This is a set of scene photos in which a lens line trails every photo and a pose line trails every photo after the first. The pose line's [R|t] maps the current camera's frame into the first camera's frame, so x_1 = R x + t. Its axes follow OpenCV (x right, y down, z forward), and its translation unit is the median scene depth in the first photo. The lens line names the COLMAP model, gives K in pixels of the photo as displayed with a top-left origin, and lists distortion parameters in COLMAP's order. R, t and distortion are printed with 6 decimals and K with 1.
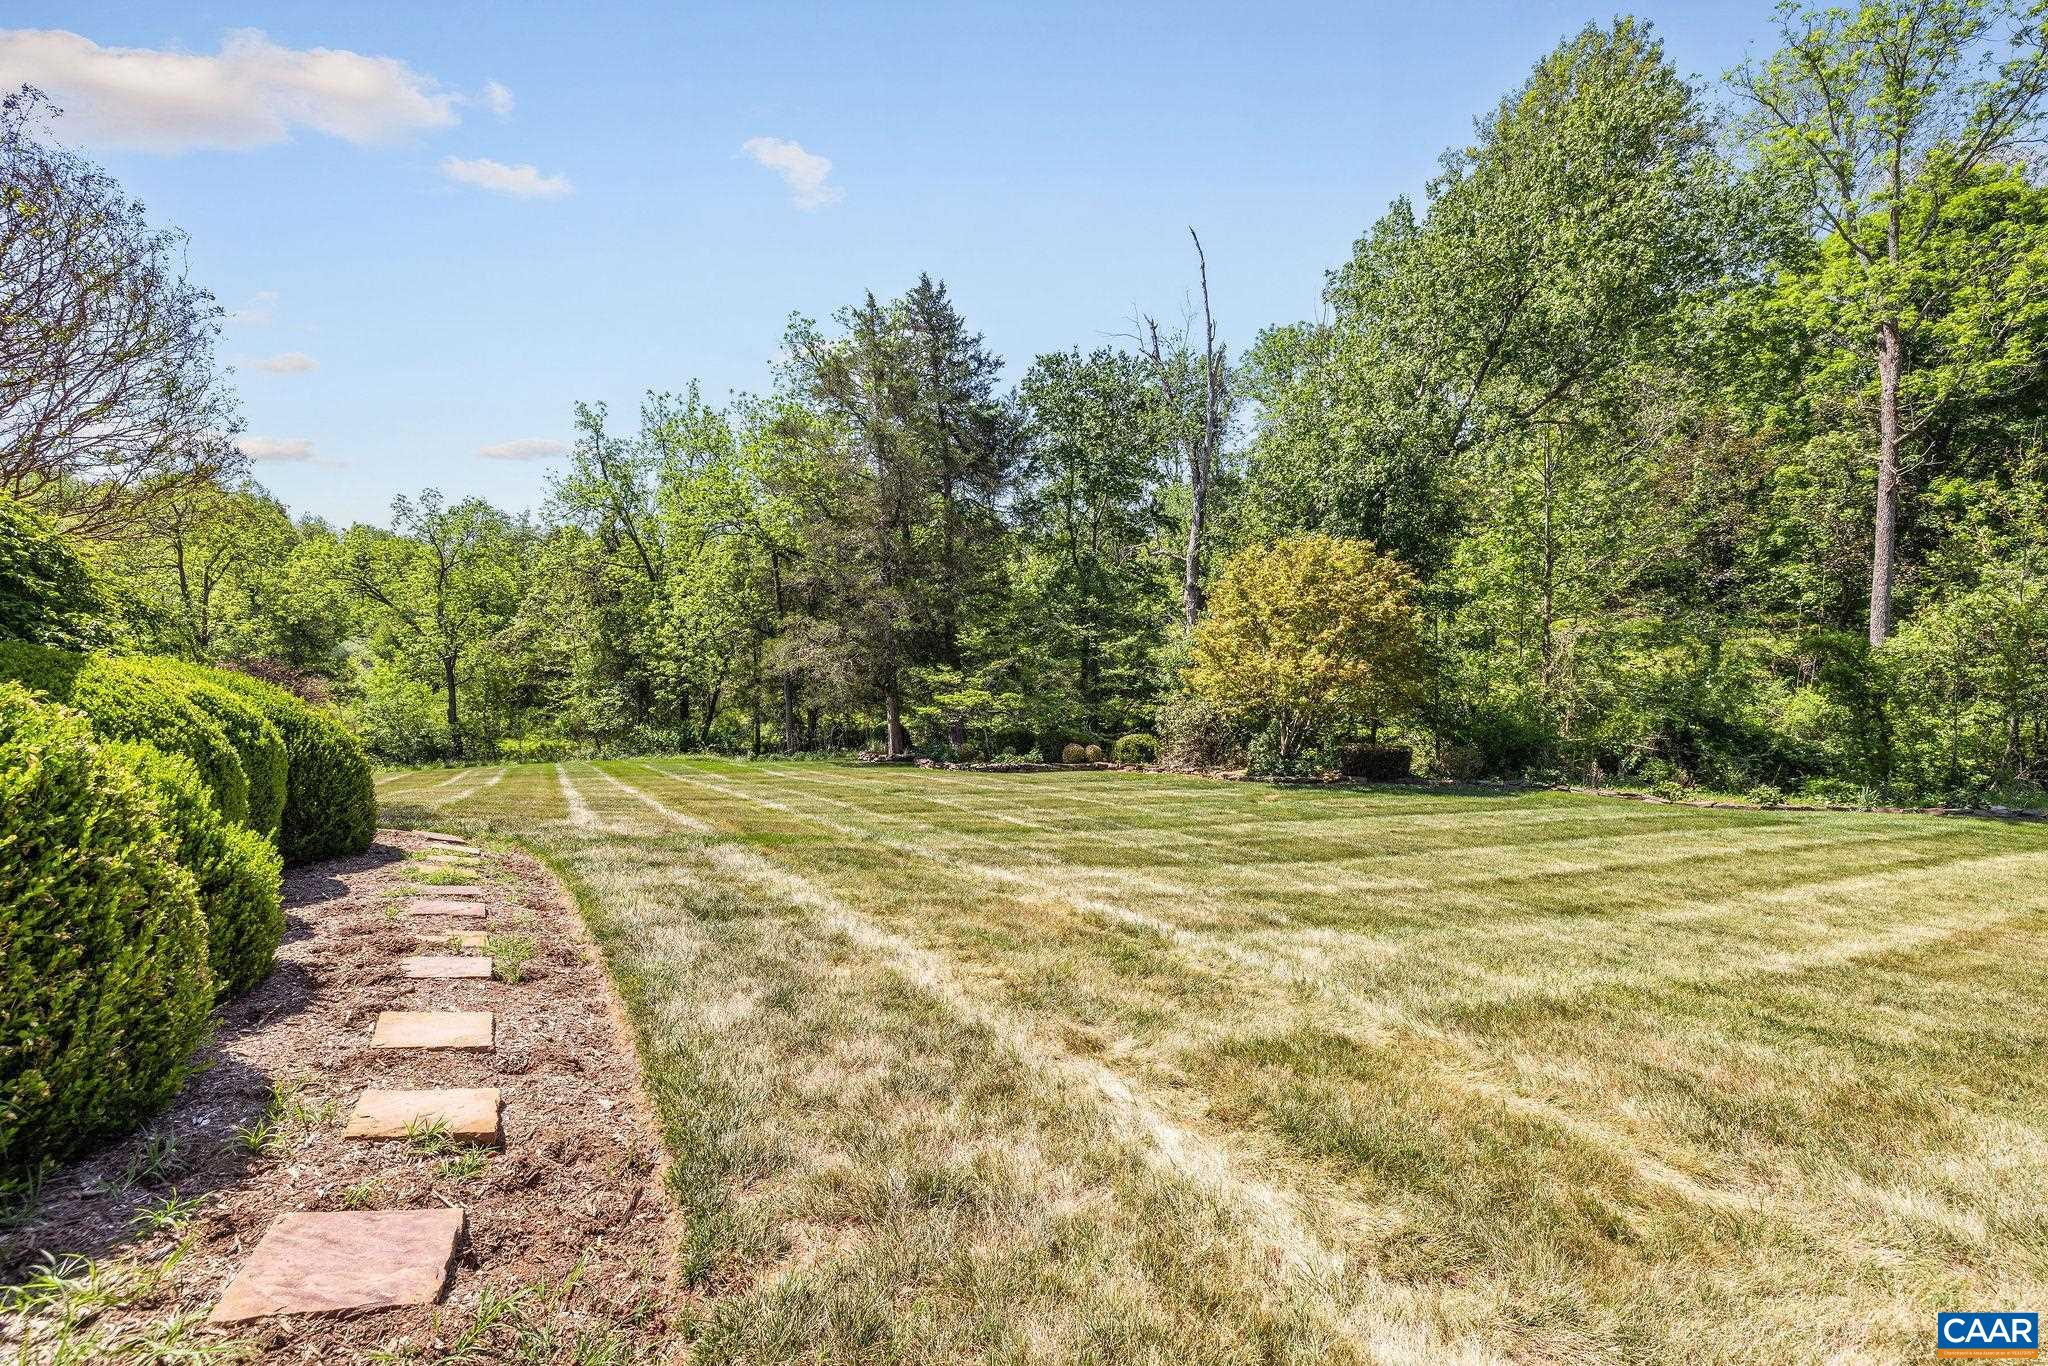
lens RADIAL K [[858.7, 0, 1030.1], [0, 858.7, 711.4], [0, 0, 1]] dist [-0.000014, -0.000246]
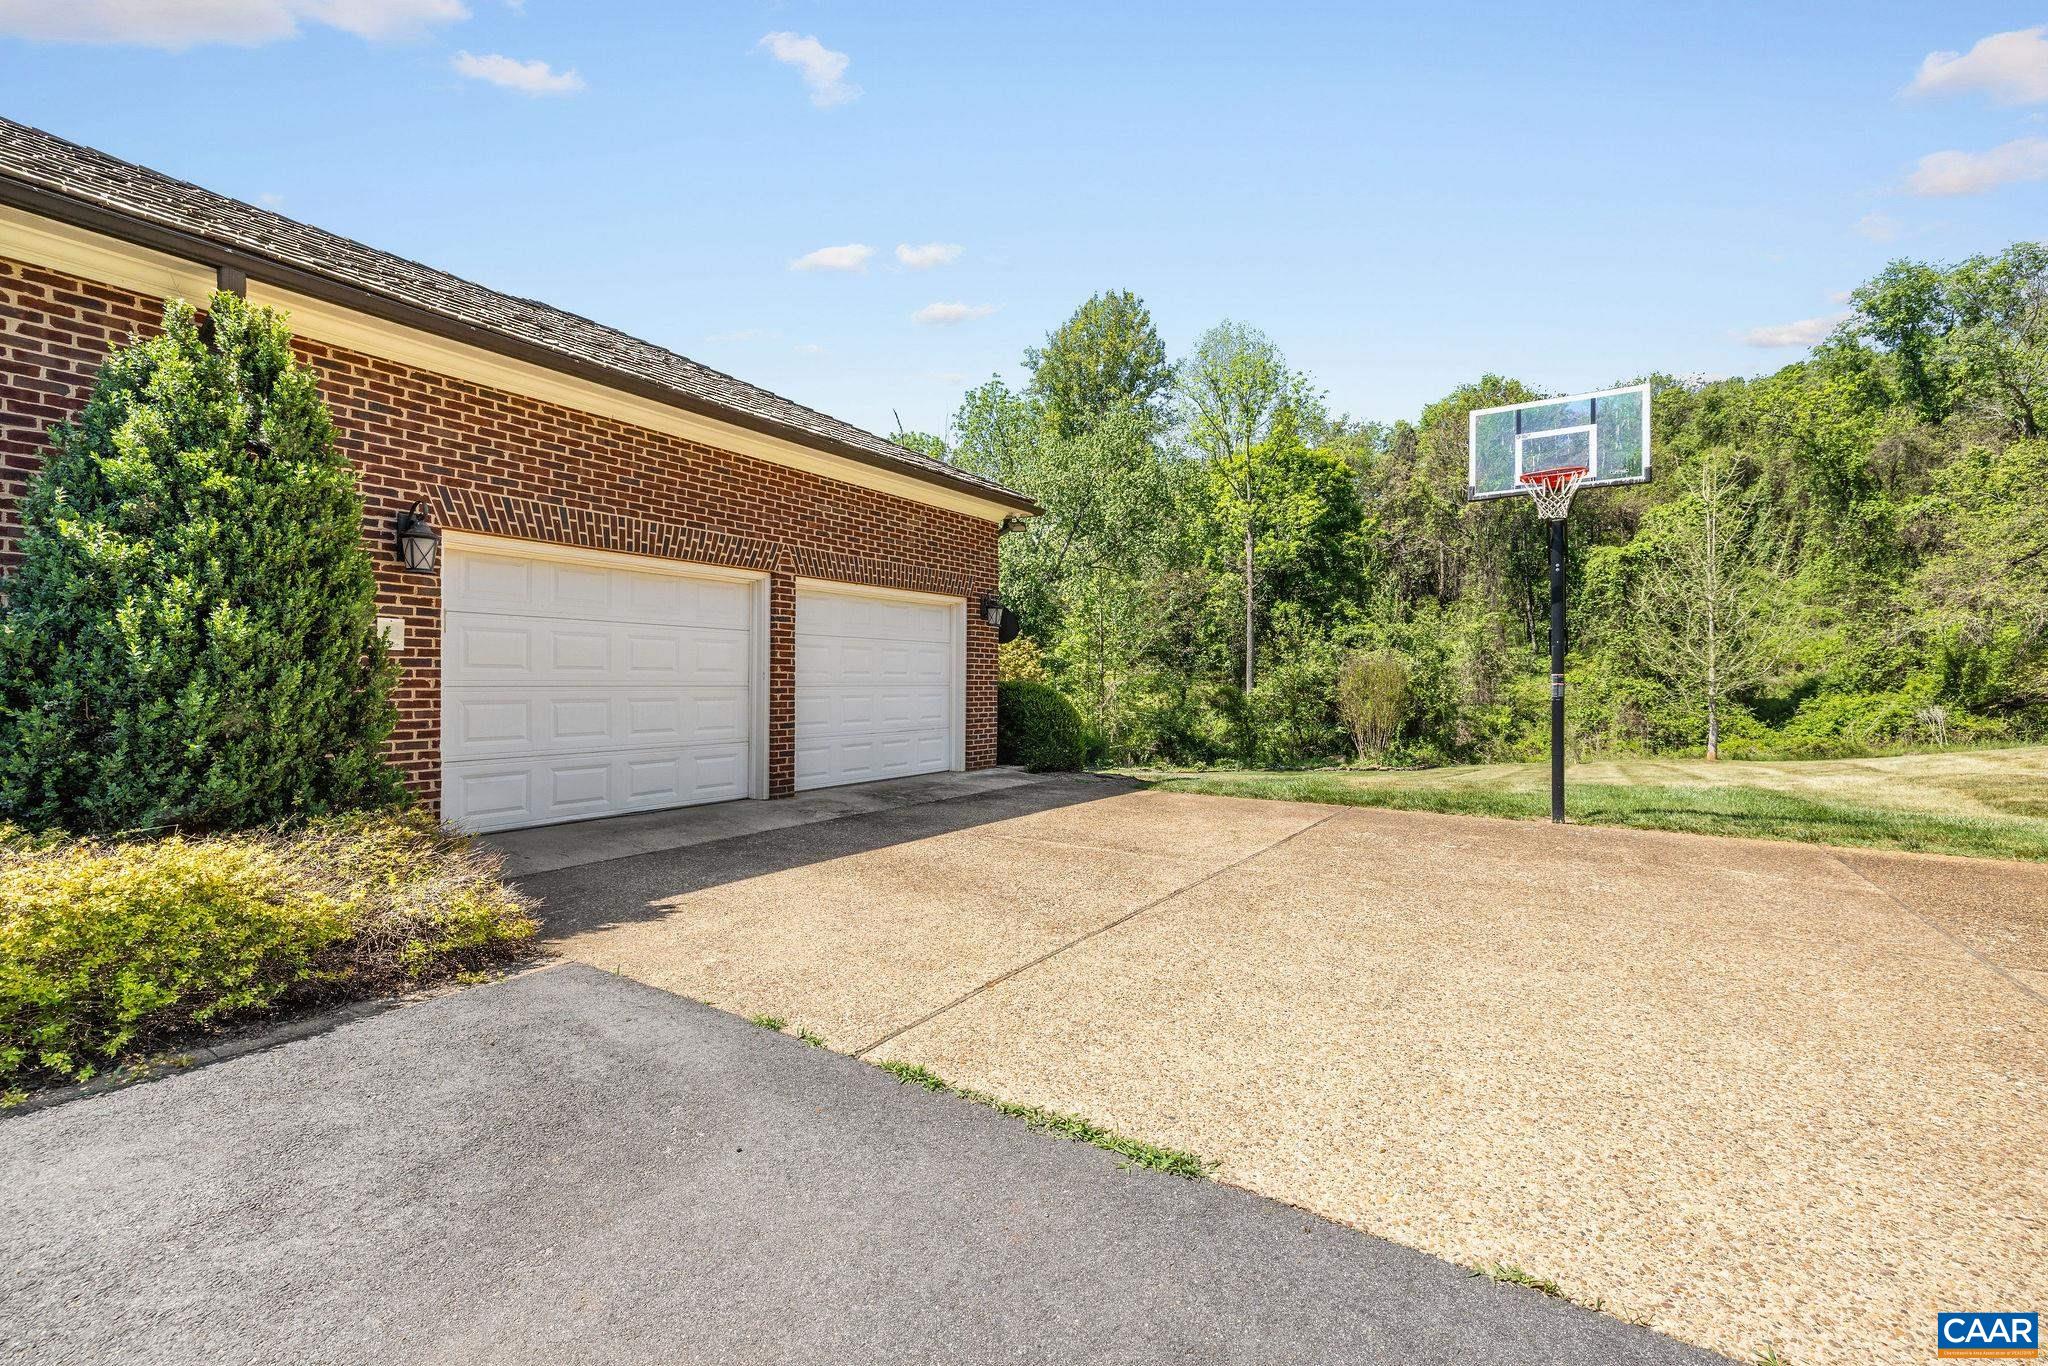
lens RADIAL K [[858.7, 0, 1030.1], [0, 858.7, 711.4], [0, 0, 1]] dist [-0.000014, -0.000246]
pose [[0.887309, -0.002257, 0.461171, -0.309048], [0.020638, 0.999181, -0.034819, 0.021009], [-0.460714, 0.040413, 0.886628, -0.439764]]
